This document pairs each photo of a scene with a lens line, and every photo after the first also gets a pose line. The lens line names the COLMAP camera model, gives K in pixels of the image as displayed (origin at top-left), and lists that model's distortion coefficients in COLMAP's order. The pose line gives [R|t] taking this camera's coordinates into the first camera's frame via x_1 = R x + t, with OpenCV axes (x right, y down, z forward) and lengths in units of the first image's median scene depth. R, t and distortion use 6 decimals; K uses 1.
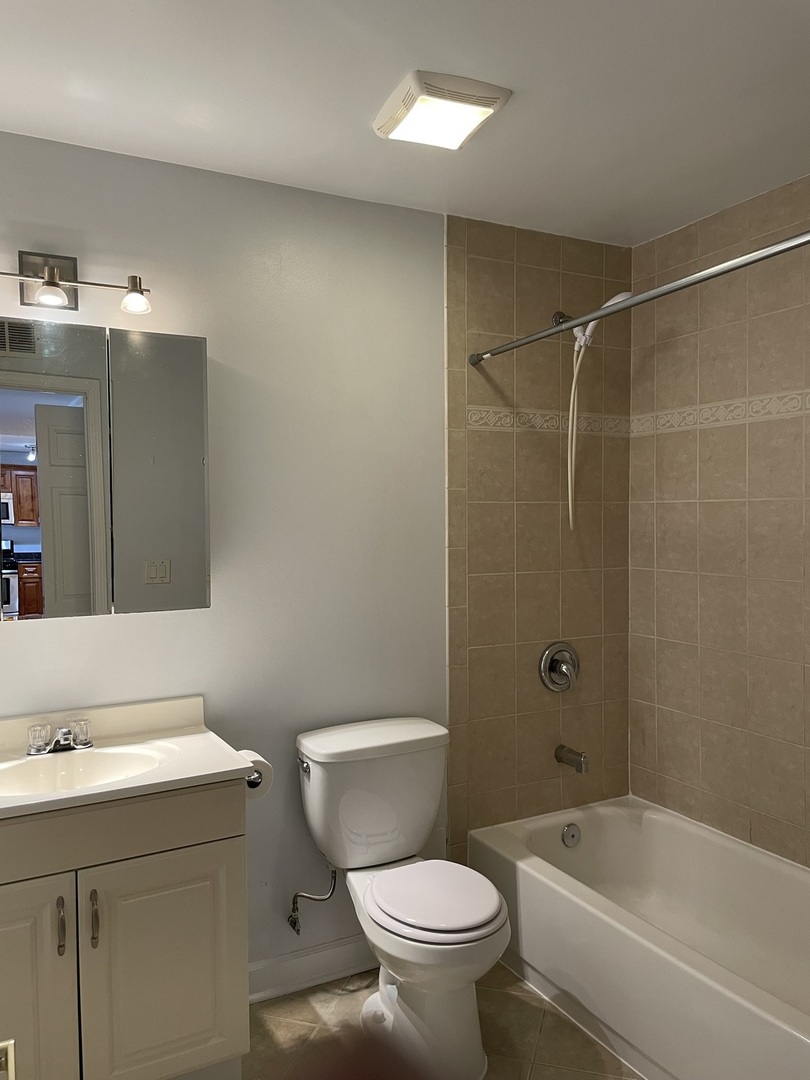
lens RADIAL K [[831.1, 0, 409.8], [0, 831.1, 544.5], [0, 0, 1]] dist [0.069235, -0.075777]
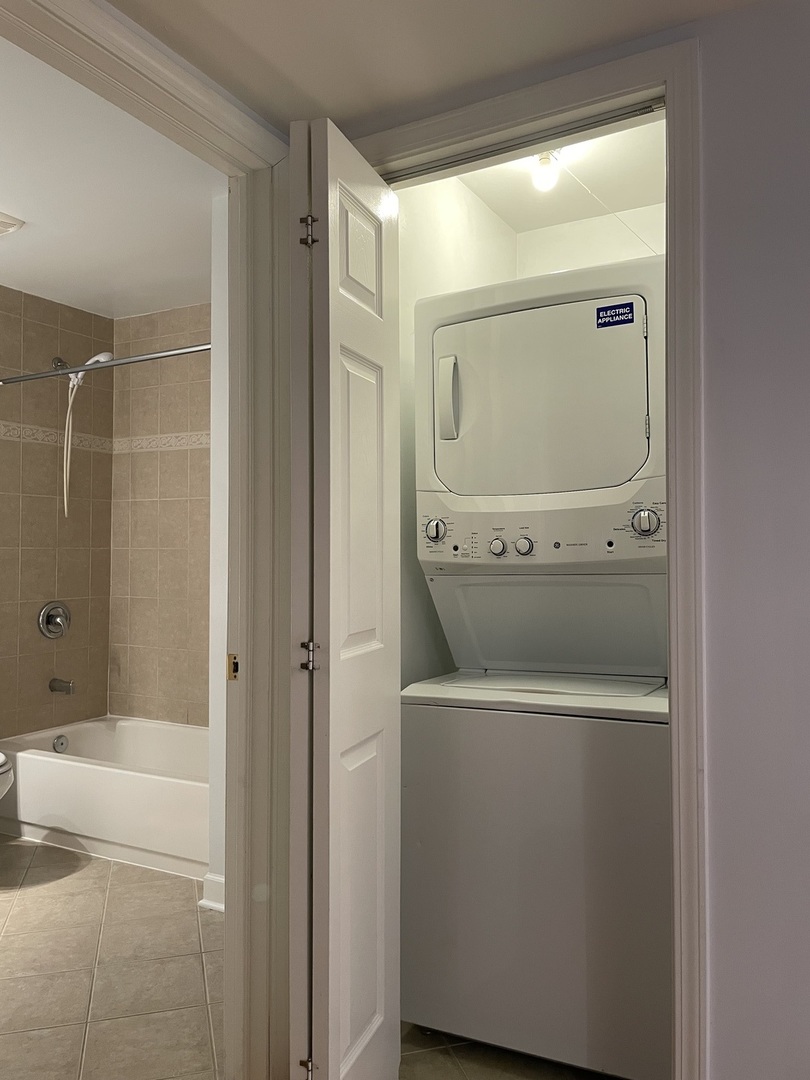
lens RADIAL K [[831.1, 0, 411.8], [0, 831.1, 533.6], [0, 0, 1]] dist [0.069235, -0.075777]
pose [[0.837337, 0.023162, 0.546196, -0.079714], [0.005541, 0.998691, -0.050845, 0.081105], [-0.546659, 0.045601, 0.836113, -0.445799]]
